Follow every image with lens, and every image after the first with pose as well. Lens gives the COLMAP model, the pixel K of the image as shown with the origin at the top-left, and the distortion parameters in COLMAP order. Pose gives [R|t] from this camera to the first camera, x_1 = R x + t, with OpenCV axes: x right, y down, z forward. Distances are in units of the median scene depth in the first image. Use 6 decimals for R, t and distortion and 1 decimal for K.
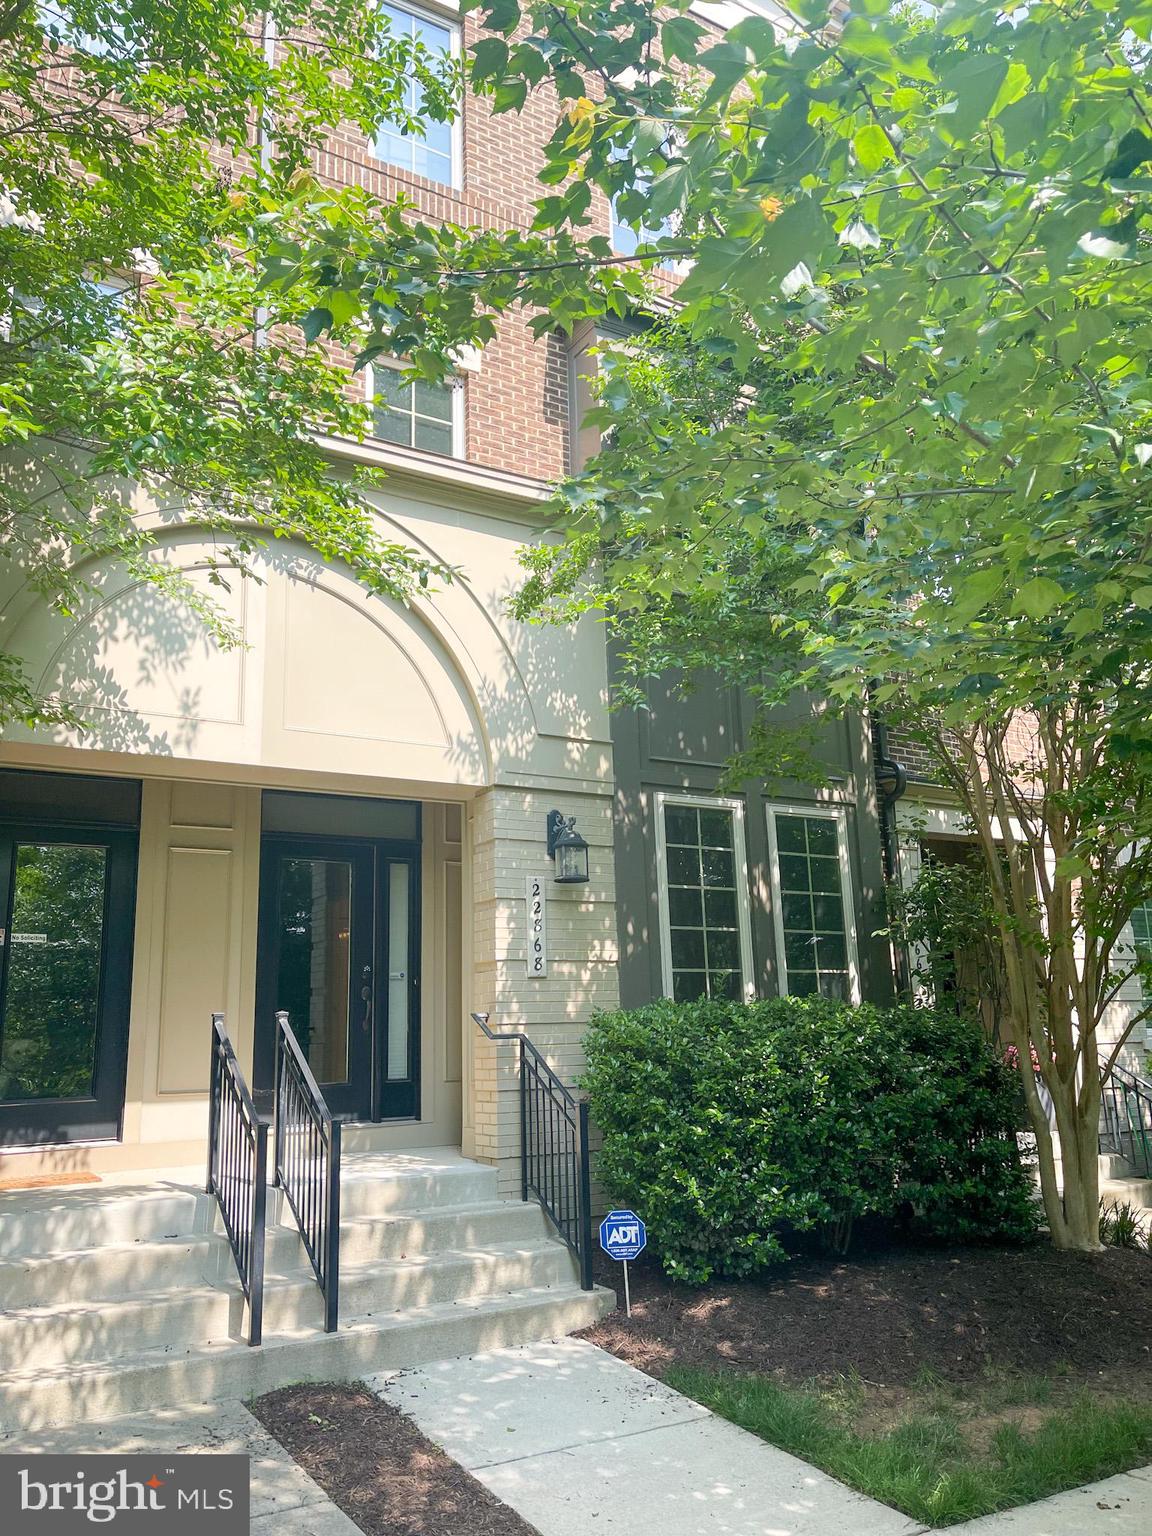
lens RADIAL K [[1164.0, 0, 567.7], [0, 1164.0, 771.5], [0, 0, 1]] dist [0.071514, -0.103869]
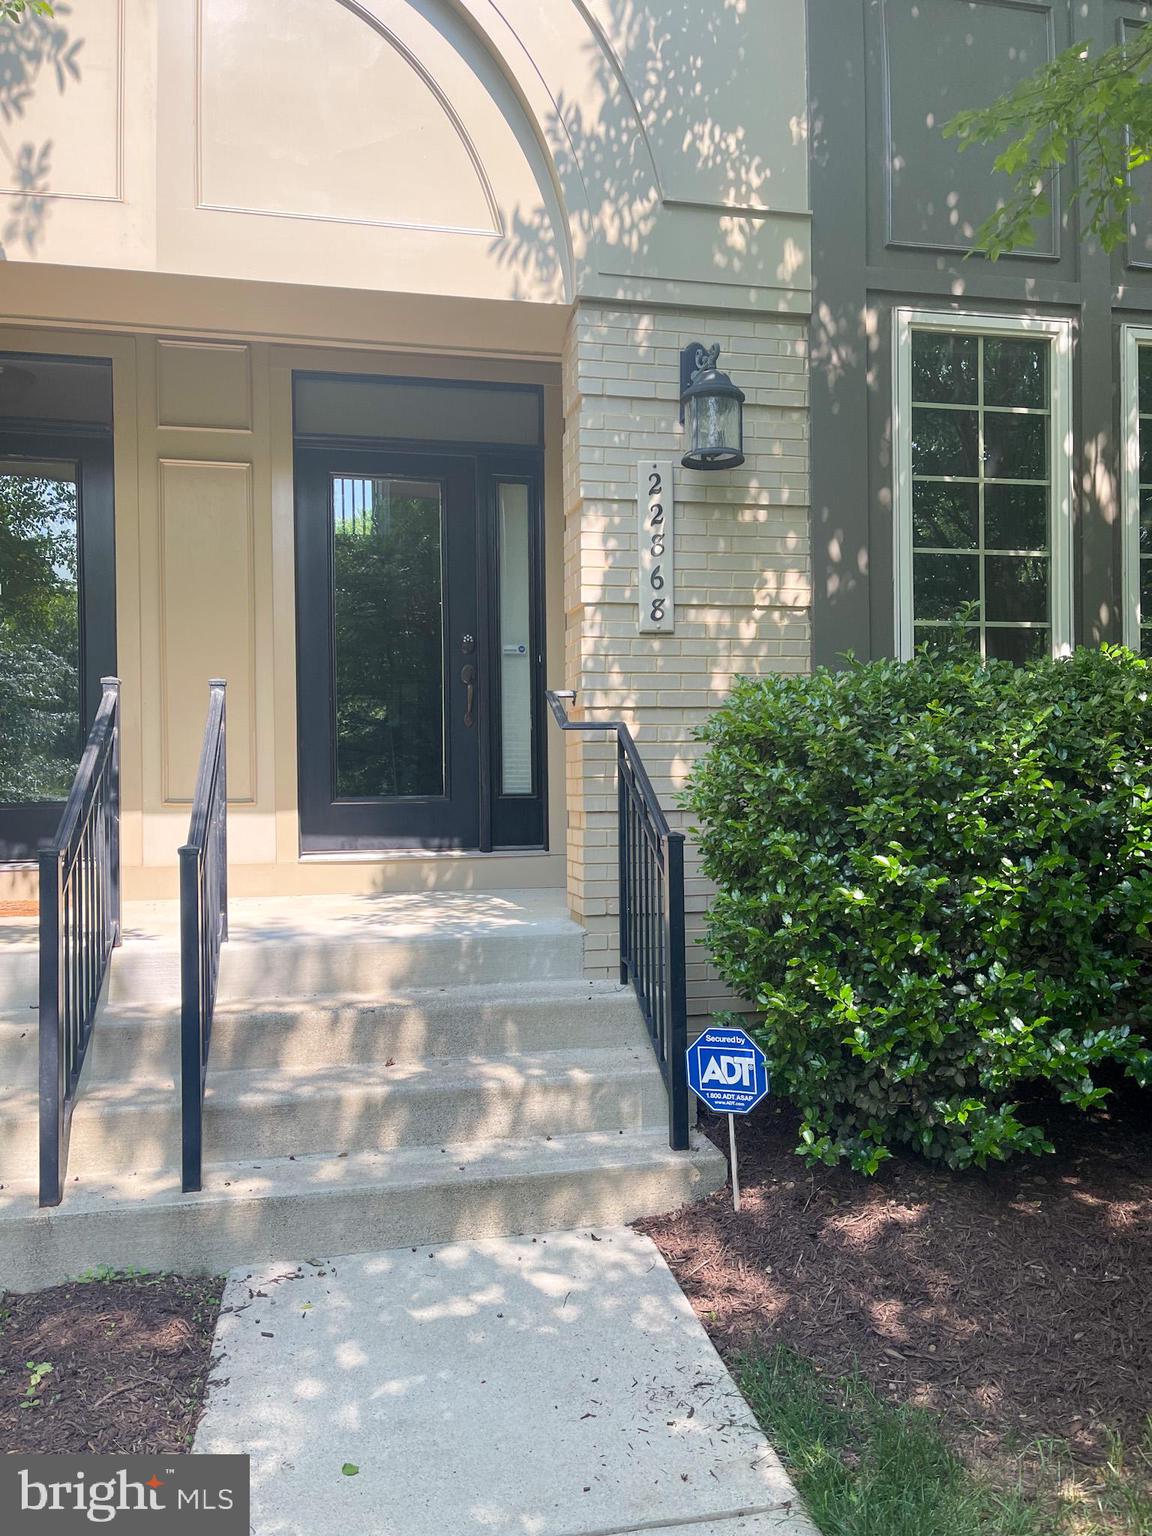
lens RADIAL K [[1167.1, 0, 578.1], [0, 1167.1, 775.5], [0, 0, 1]] dist [0.074073, -0.107797]
pose [[0.948598, 0.017811, -0.315982, 0.124959], [0.053939, 0.974709, 0.216869, 0.115930], [0.311854, -0.222765, 0.923647, 0.419228]]
